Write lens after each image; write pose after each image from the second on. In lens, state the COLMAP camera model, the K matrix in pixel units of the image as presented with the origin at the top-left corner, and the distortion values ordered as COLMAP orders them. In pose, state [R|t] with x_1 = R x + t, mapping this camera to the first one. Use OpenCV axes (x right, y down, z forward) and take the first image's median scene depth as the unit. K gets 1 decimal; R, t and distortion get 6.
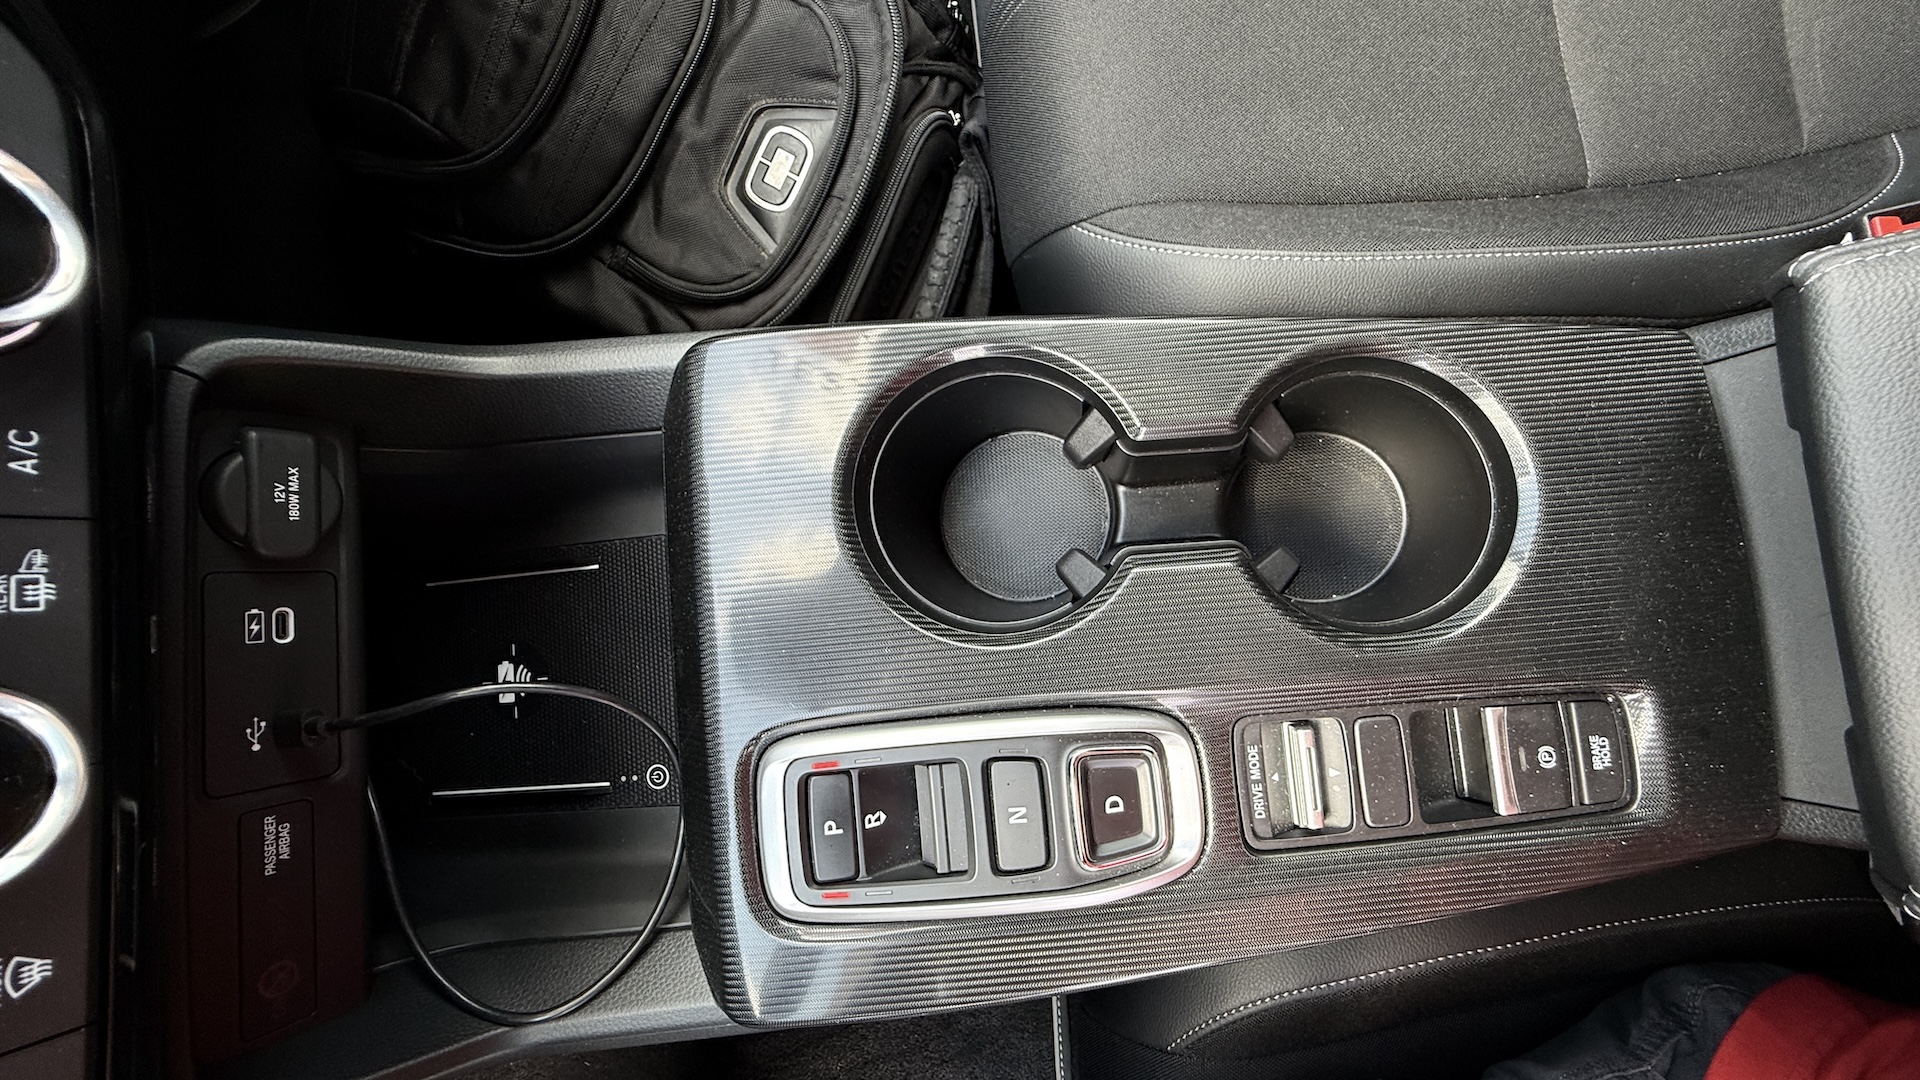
lens RADIAL K [[775.9, 0, 958.3], [0, 775.9, 535.2], [0, 0, 1]] dist [0.000507, -0.000323]
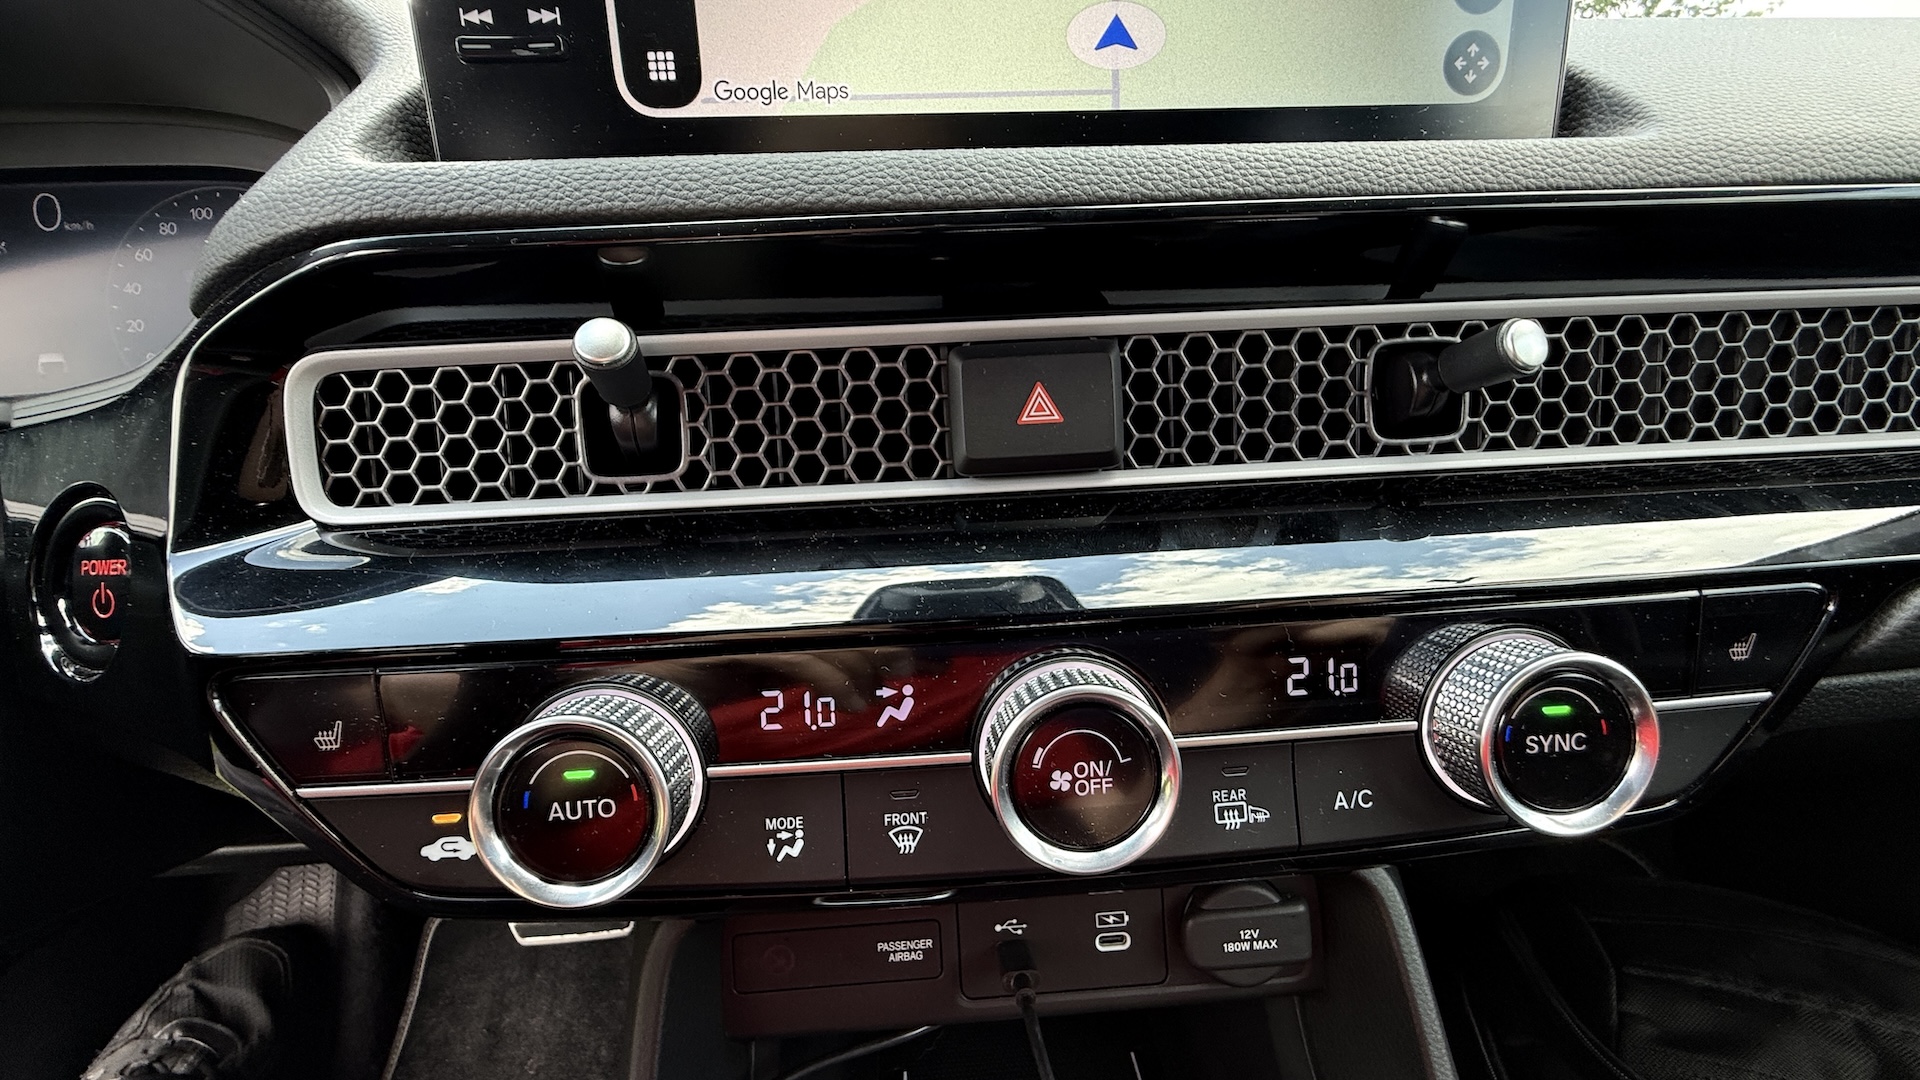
lens RADIAL K [[775.9, 0, 958.3], [0, 775.9, 535.2], [0, 0, 1]] dist [0.000507, -0.000323]
pose [[-0.025127, 0.456696, -0.889268, -0.211385], [-0.993111, 0.090442, 0.074509, 0.199182], [0.114455, 0.885013, 0.451277, 0.050366]]
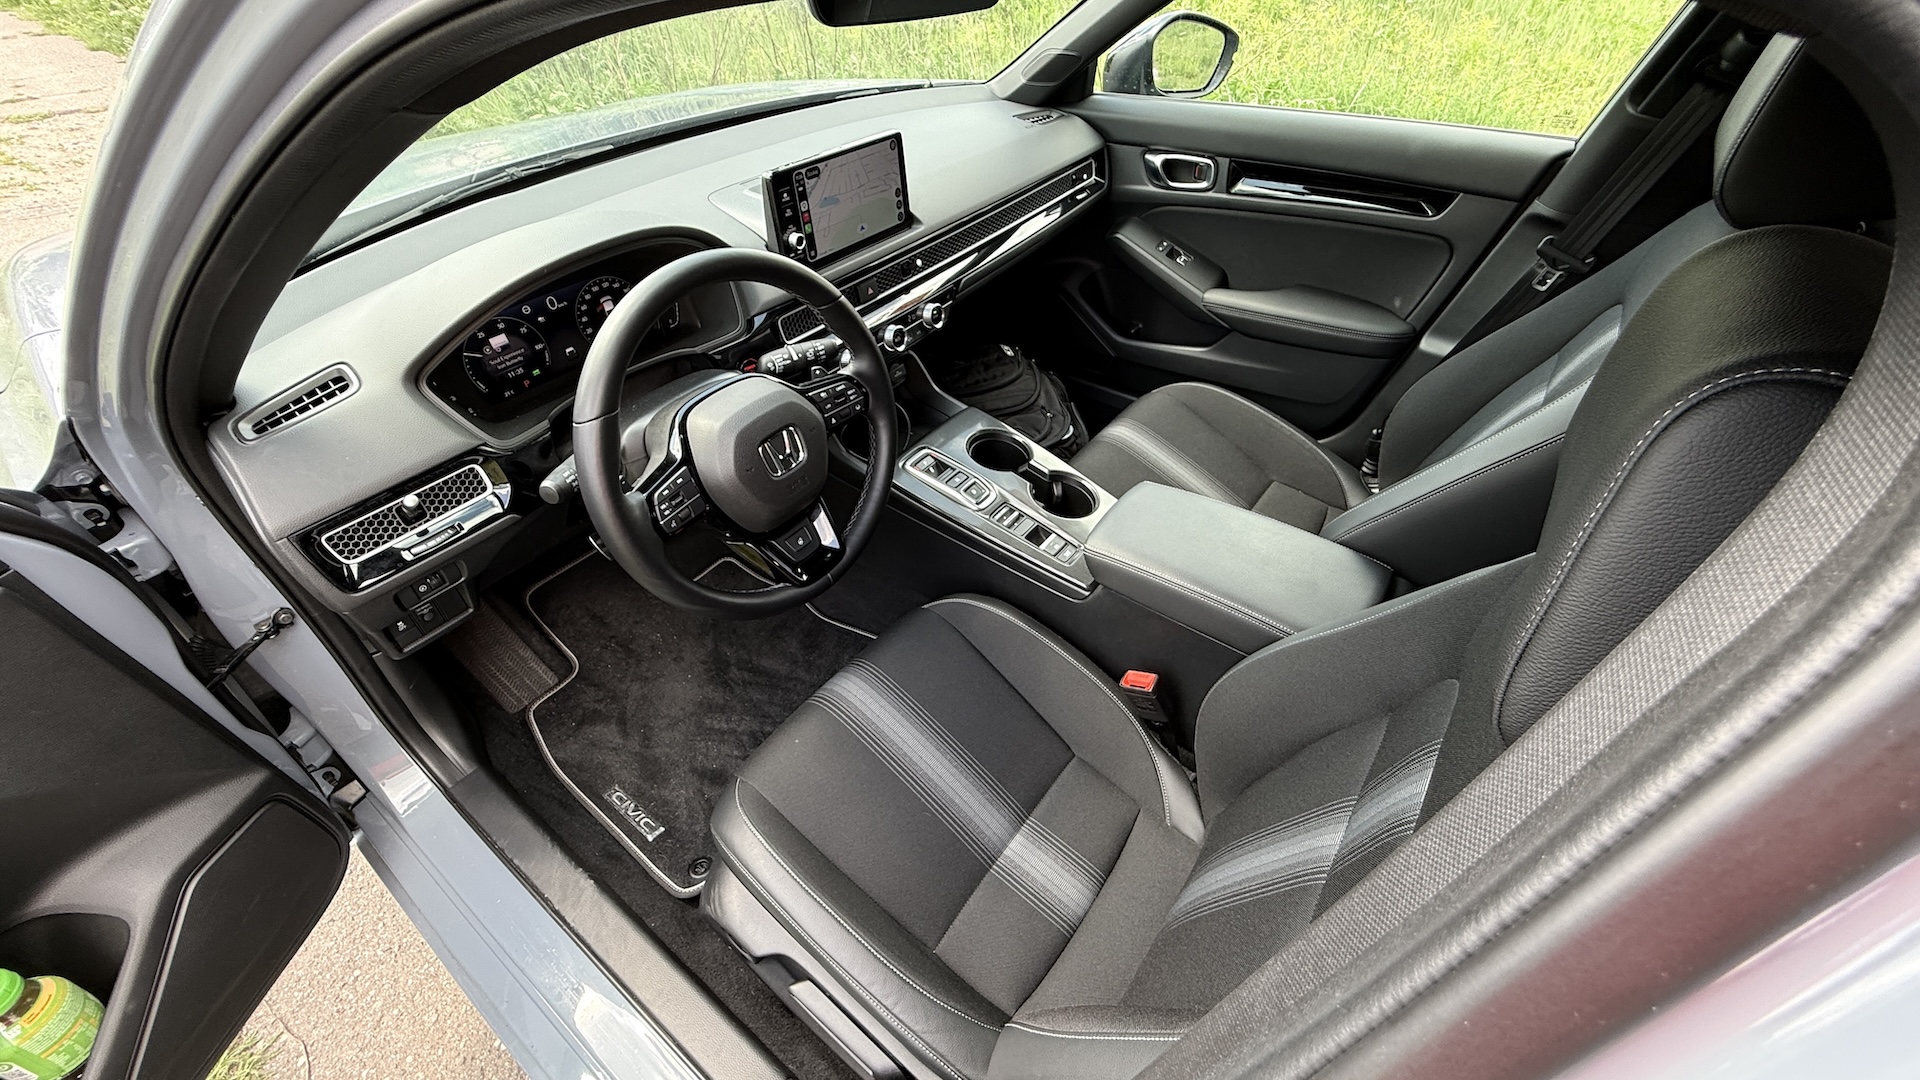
lens RADIAL K [[775.9, 0, 958.3], [0, 775.9, 535.2], [0, 0, 1]] dist [0.000507, -0.000323]
pose [[0.729233, 0.560110, -0.393060, 2.139646], [-0.681258, 0.540493, -0.493716, 2.895345], [-0.064089, 0.627809, 0.775725, -2.446311]]
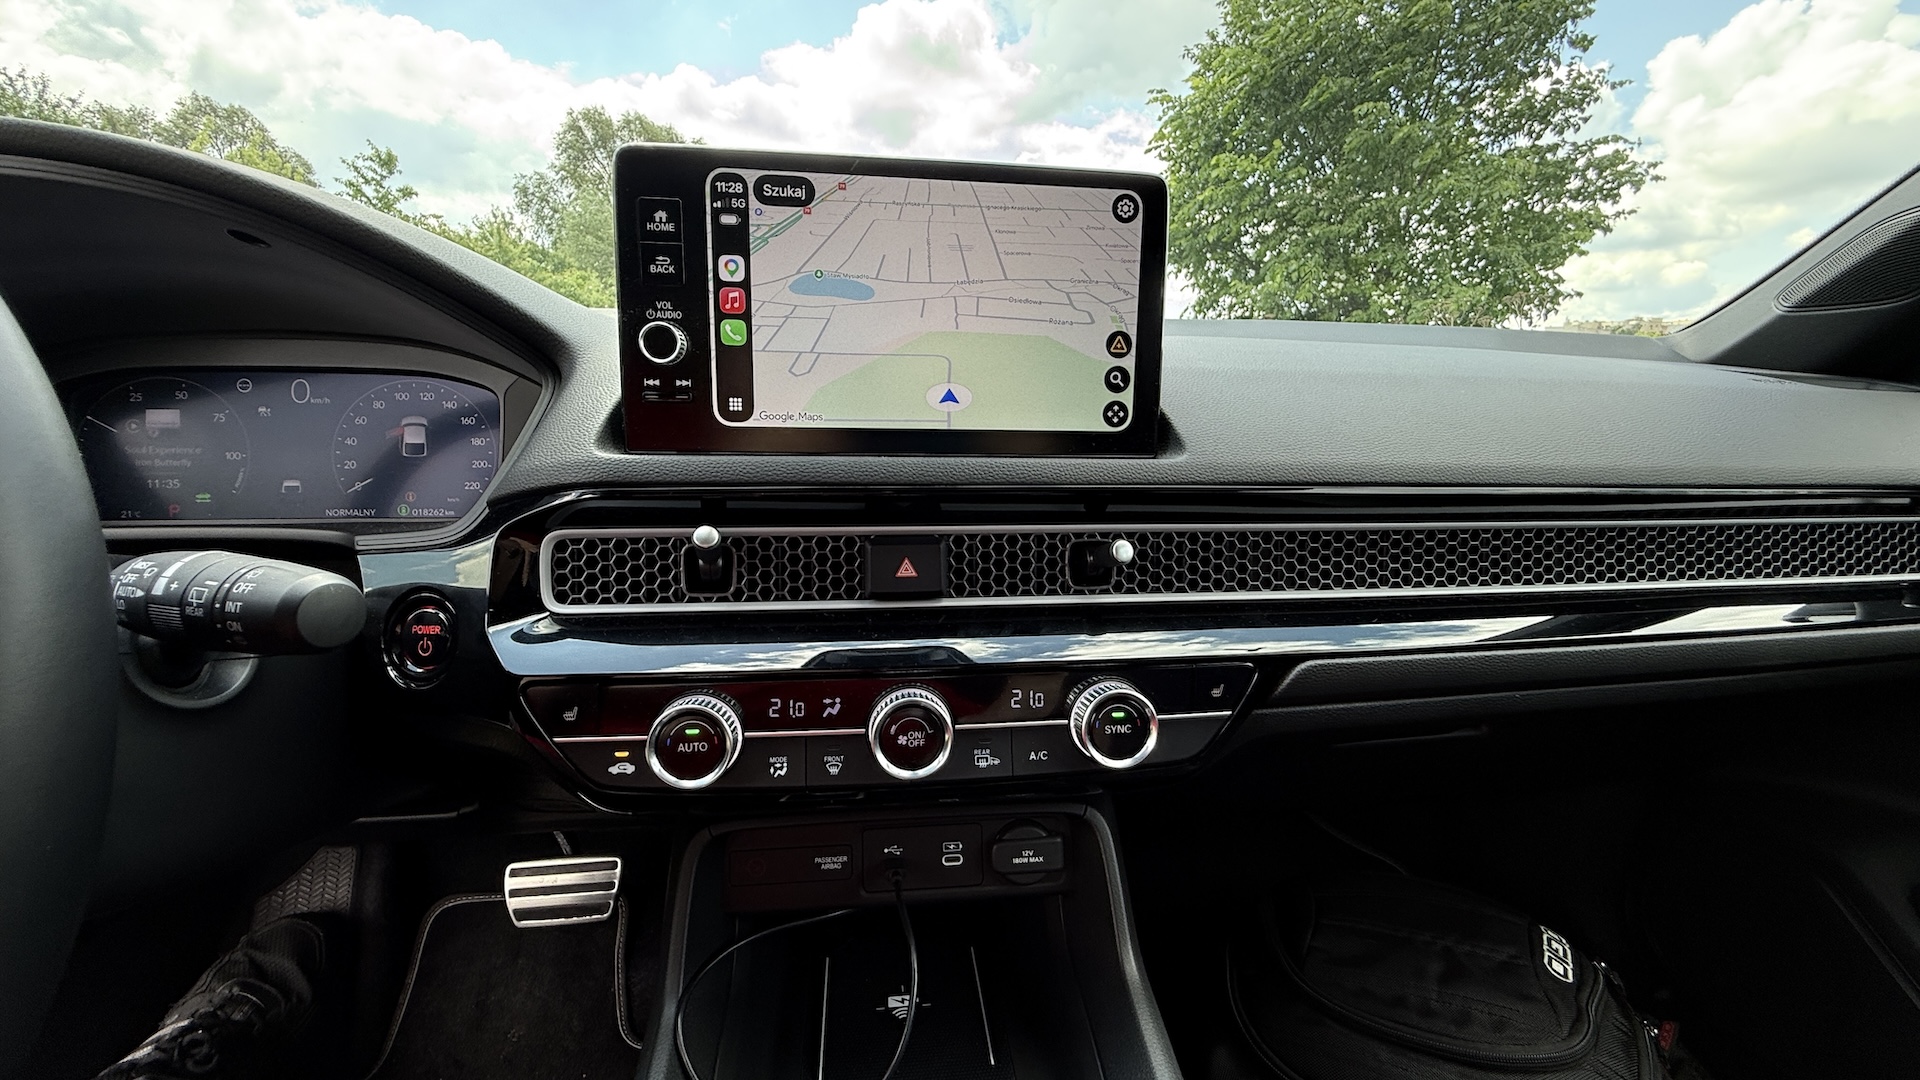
lens RADIAL K [[769.4, 0, 956.5], [0, 769.4, 533.1], [0, 0, 1]] dist [0.002277, 0.000529]
pose [[0.020968, 0.392760, -0.919402, 0.451776], [-0.998396, 0.056603, 0.001411, 0.064867], [0.052595, 0.917897, 0.393317, -0.370722]]
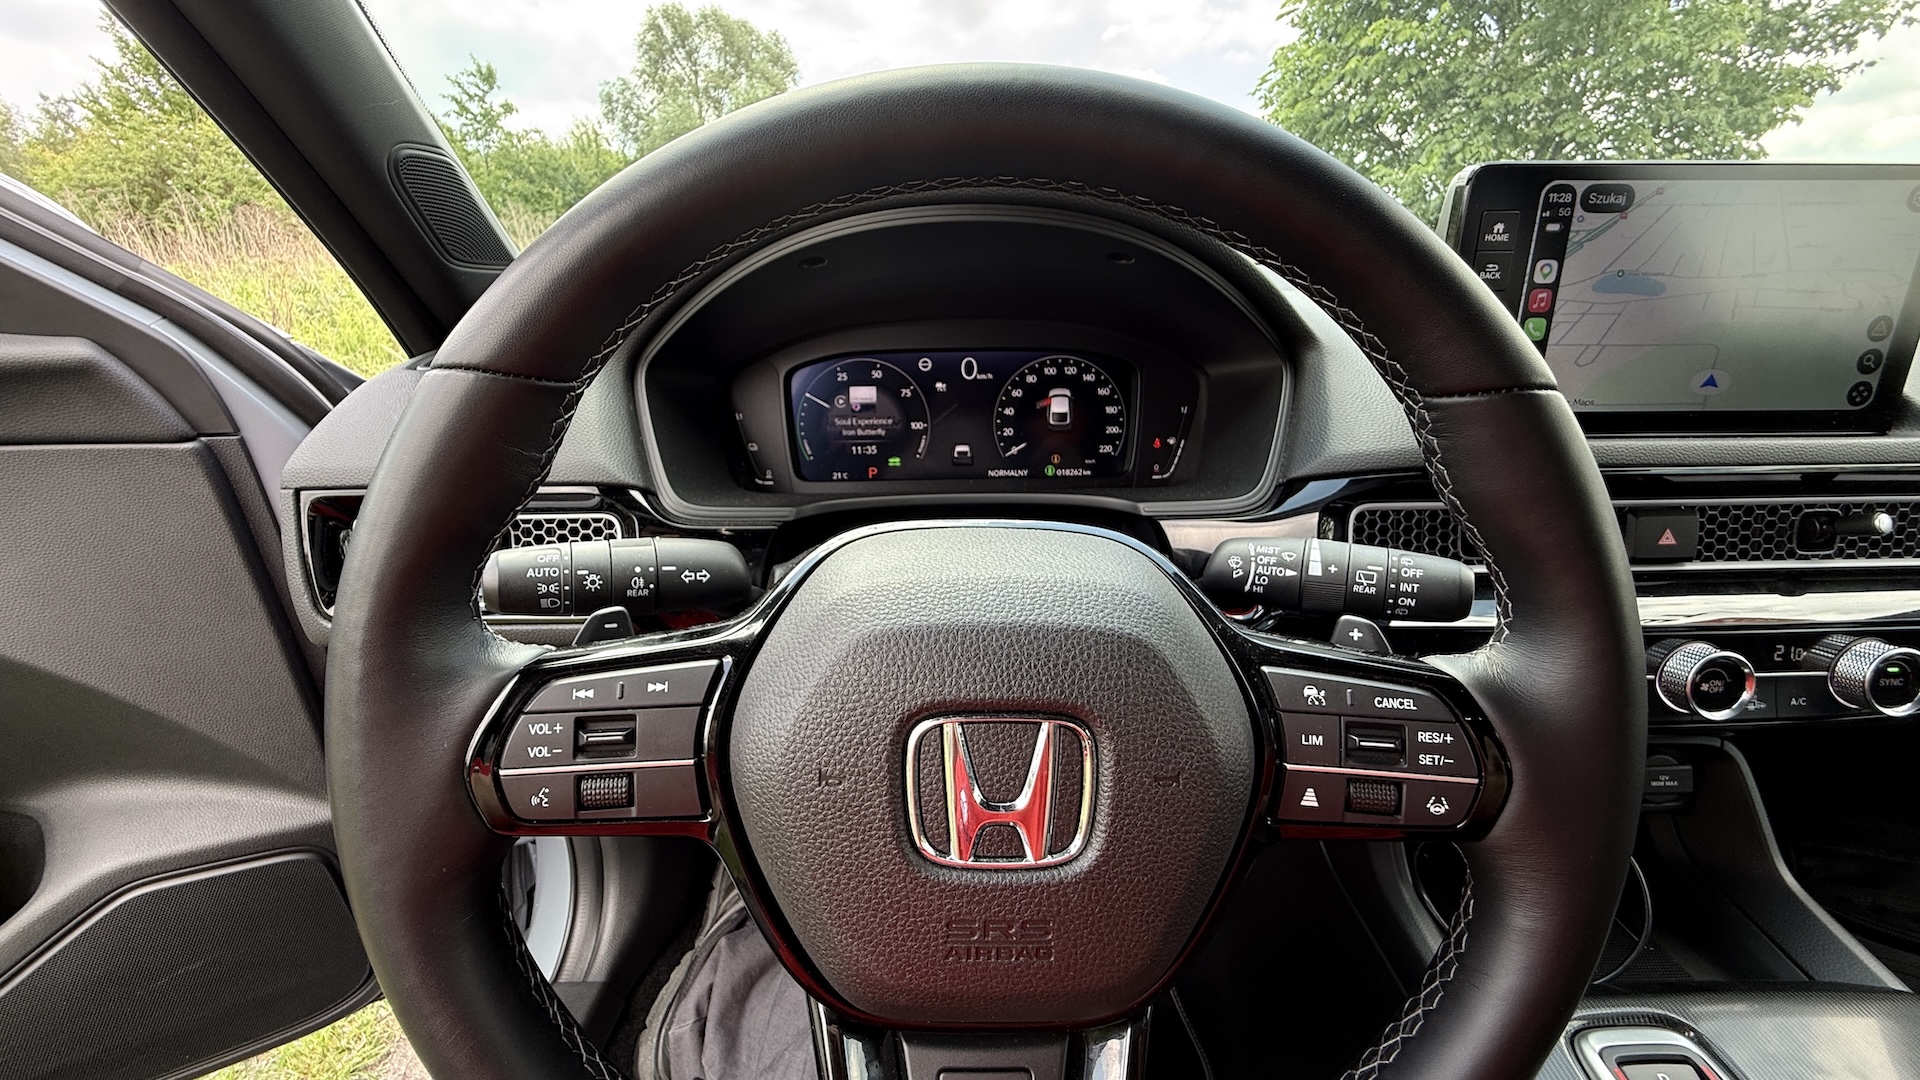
lens RADIAL K [[771.6, 0, 957.4], [0, 771.6, 534.7], [0, 0, 1]] dist [-0.000927, -0.000294]
pose [[-0.076124, 0.498268, -0.863675, 0.687121], [-0.992268, 0.047303, 0.114748, 1.521723], [0.098029, 0.865732, 0.490815, -0.717570]]
